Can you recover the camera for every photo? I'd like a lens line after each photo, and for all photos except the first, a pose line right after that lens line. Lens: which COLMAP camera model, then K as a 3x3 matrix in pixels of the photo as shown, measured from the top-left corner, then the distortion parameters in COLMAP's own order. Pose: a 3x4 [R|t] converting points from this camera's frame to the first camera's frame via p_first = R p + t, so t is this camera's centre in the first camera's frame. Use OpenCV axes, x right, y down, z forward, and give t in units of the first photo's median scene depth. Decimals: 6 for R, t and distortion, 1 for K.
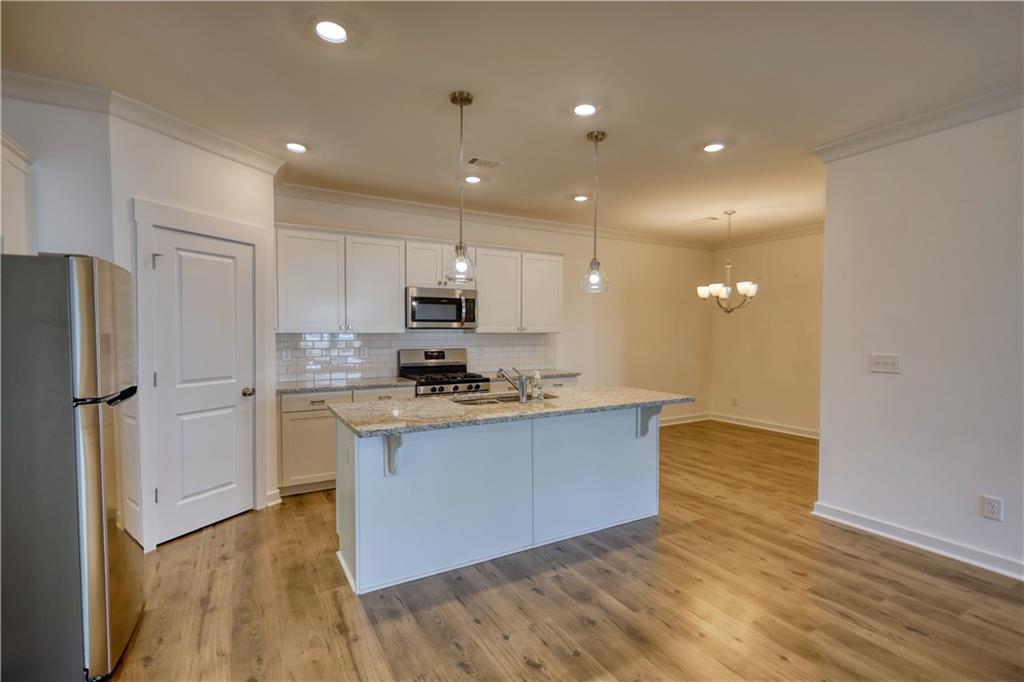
lens RADIAL K [[478.9, 0, 521.0], [0, 478.9, 346.5], [0, 0, 1]] dist [-0.001577, 0.000466]
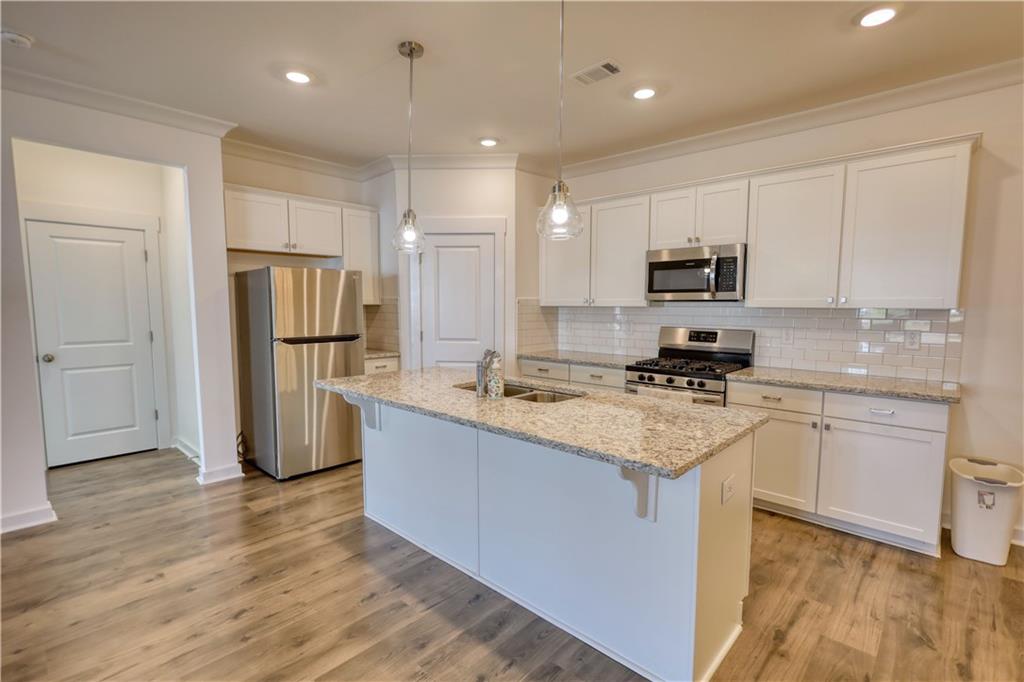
lens RADIAL K [[478.9, 0, 516.2], [0, 478.9, 348.1], [0, 0, 1]] dist [-0.001577, 0.000466]
pose [[0.291284, 0.087675, -0.952610, 0.508768], [-0.033119, 0.996119, 0.081552, -0.017436], [0.956063, 0.007795, 0.293058, 0.549850]]
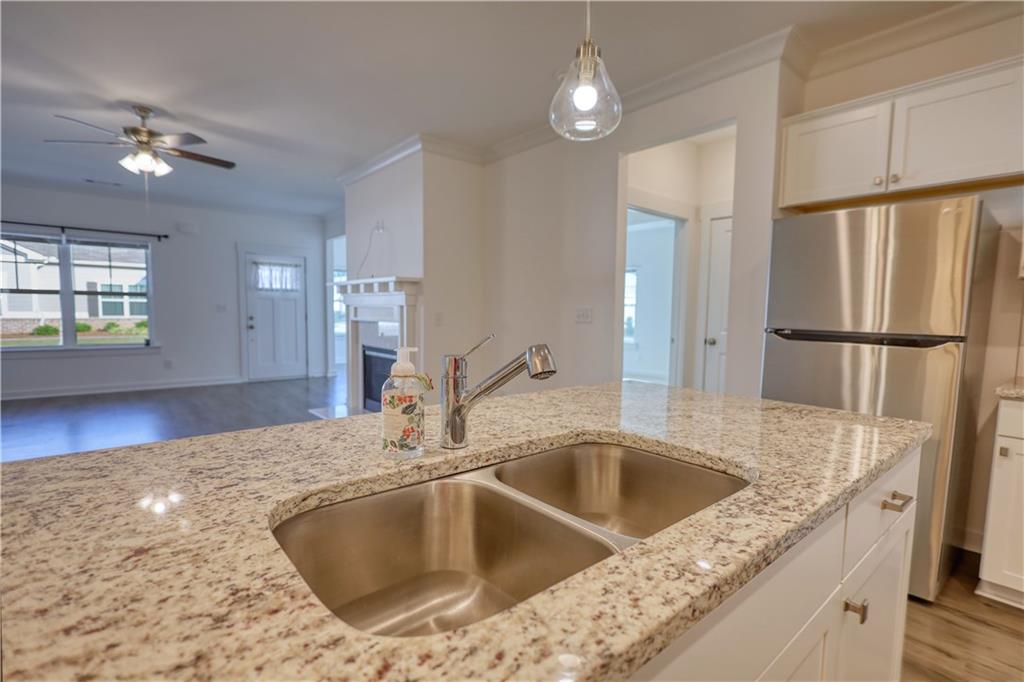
lens RADIAL K [[478.9, 0, 511.1], [0, 478.9, 348.0], [0, 0, 1]] dist [-0.001577, 0.000466]
pose [[-0.984935, -0.003592, -0.172886, 0.013280], [-0.023217, 0.993479, 0.111627, 0.013106], [0.171357, 0.113959, -0.978596, 0.871385]]
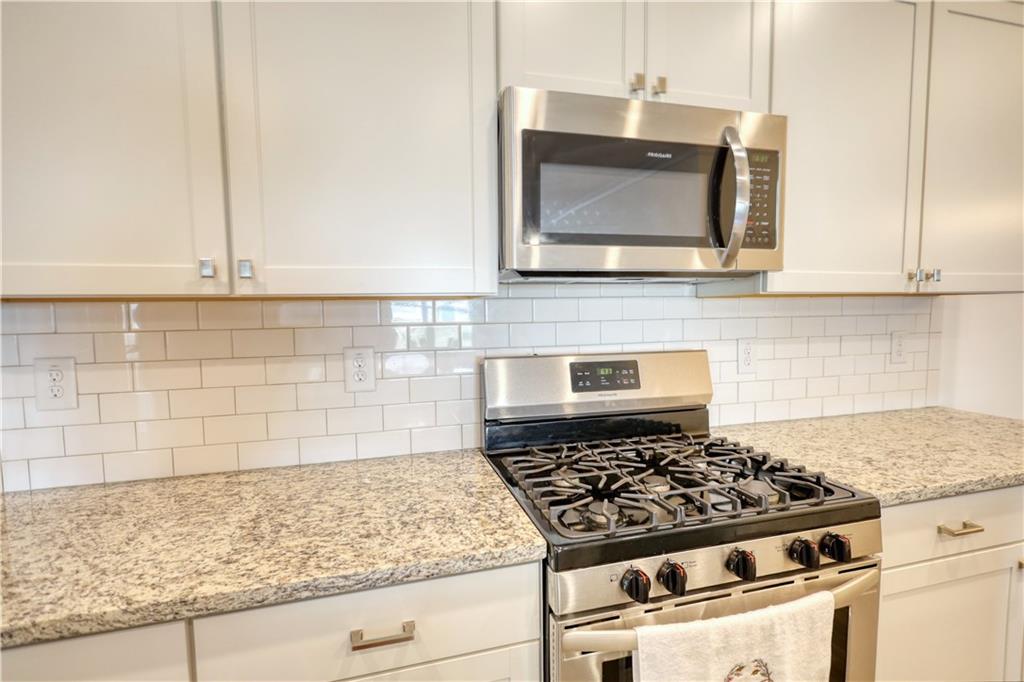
lens RADIAL K [[478.9, 0, 515.2], [0, 478.9, 345.6], [0, 0, 1]] dist [-0.001577, 0.000466]
pose [[0.966177, 0.004432, -0.257843, -0.176064], [0.006463, 0.999122, 0.041389, -0.013074], [0.257800, -0.041656, 0.965300, 0.790005]]
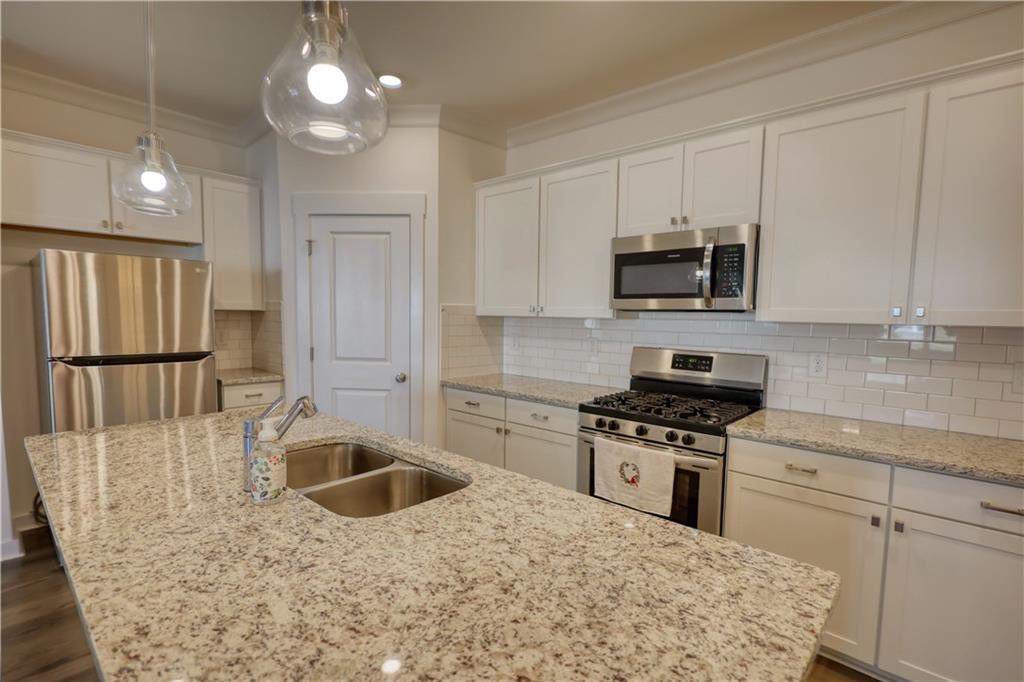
lens RADIAL K [[478.9, 0, 514.6], [0, 478.9, 352.6], [0, 0, 1]] dist [-0.001577, 0.000466]
pose [[0.302068, 0.079929, -0.949930, 0.290518], [-0.048105, 0.996487, 0.068549, -0.021632], [0.952072, 0.024990, 0.304852, 0.724691]]
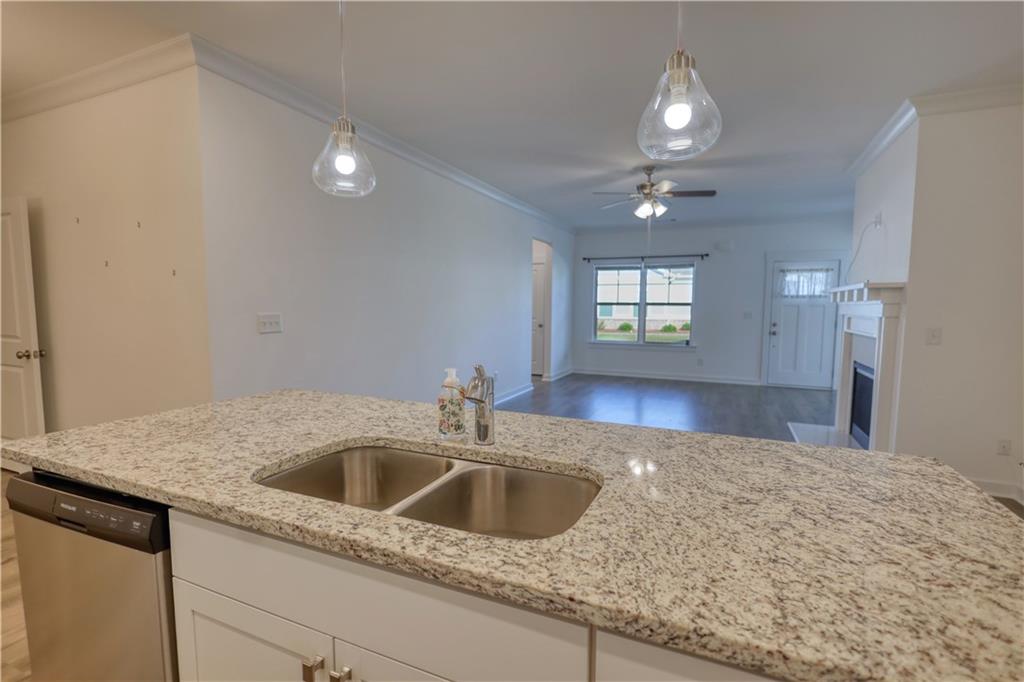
lens RADIAL K [[478.9, 0, 520.1], [0, 478.9, 343.9], [0, 0, 1]] dist [-0.001577, 0.000466]
pose [[-0.584892, -0.070473, 0.808044, -0.235477], [0.021028, 0.994566, 0.101961, -0.008123], [-0.810839, 0.076628, -0.580232, 0.813175]]
